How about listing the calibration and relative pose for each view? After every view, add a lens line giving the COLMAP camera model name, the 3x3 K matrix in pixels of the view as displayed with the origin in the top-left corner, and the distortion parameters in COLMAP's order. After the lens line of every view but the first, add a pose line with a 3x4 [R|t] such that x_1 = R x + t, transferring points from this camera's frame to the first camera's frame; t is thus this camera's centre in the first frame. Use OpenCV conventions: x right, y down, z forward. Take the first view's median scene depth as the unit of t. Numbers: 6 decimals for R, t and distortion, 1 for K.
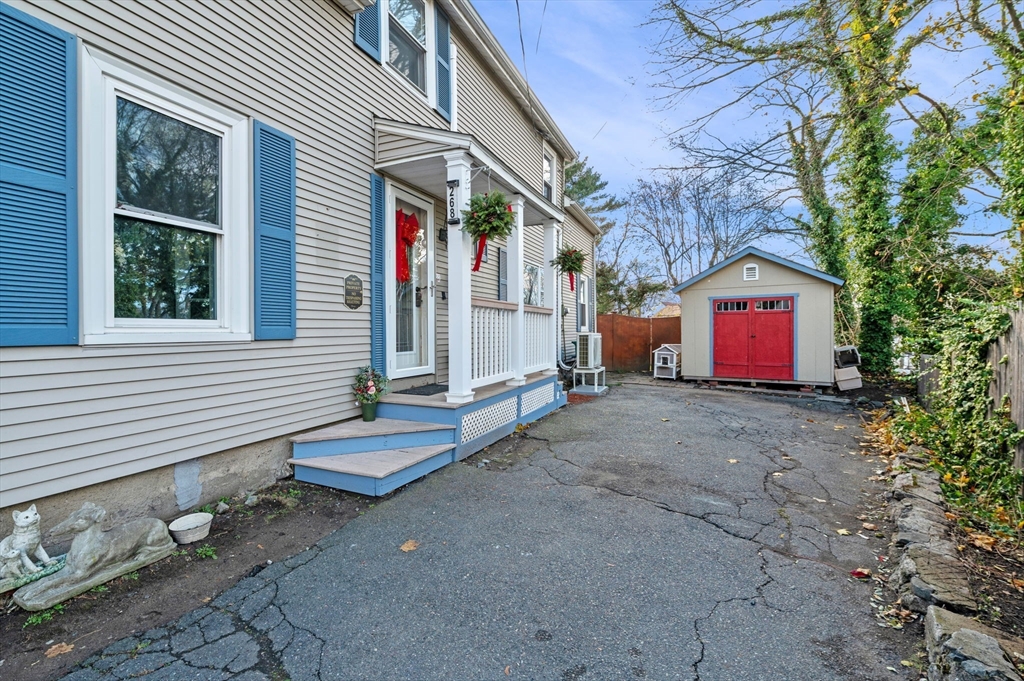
lens RADIAL K [[450.7, 0, 507.1], [0, 450.7, 332.5], [0, 0, 1]] dist [-0.002271, -0.000307]
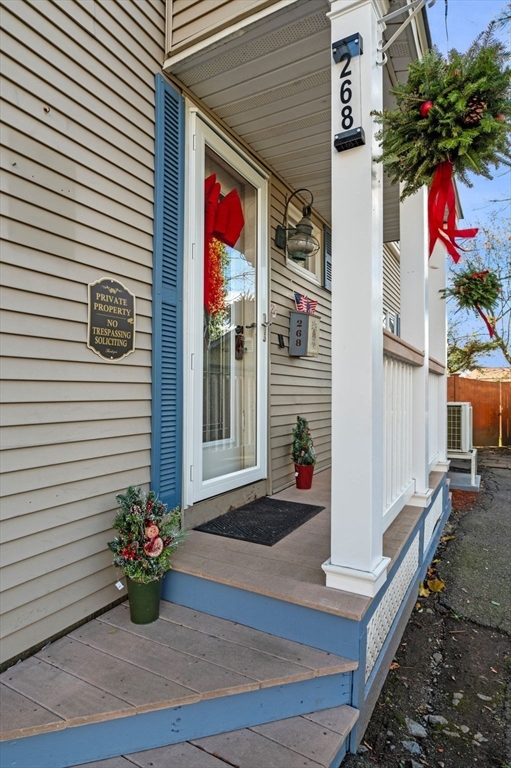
lens RADIAL K [[397.4, 0, 245.3], [0, 397.4, 383.9], [0, 0, 1]] dist [-0.001619, -0.000847]
pose [[0.993280, 0.006322, -0.115559, -0.157791], [-0.009250, 0.999649, -0.024825, -0.016977], [0.115362, 0.025727, 0.992990, 0.600787]]
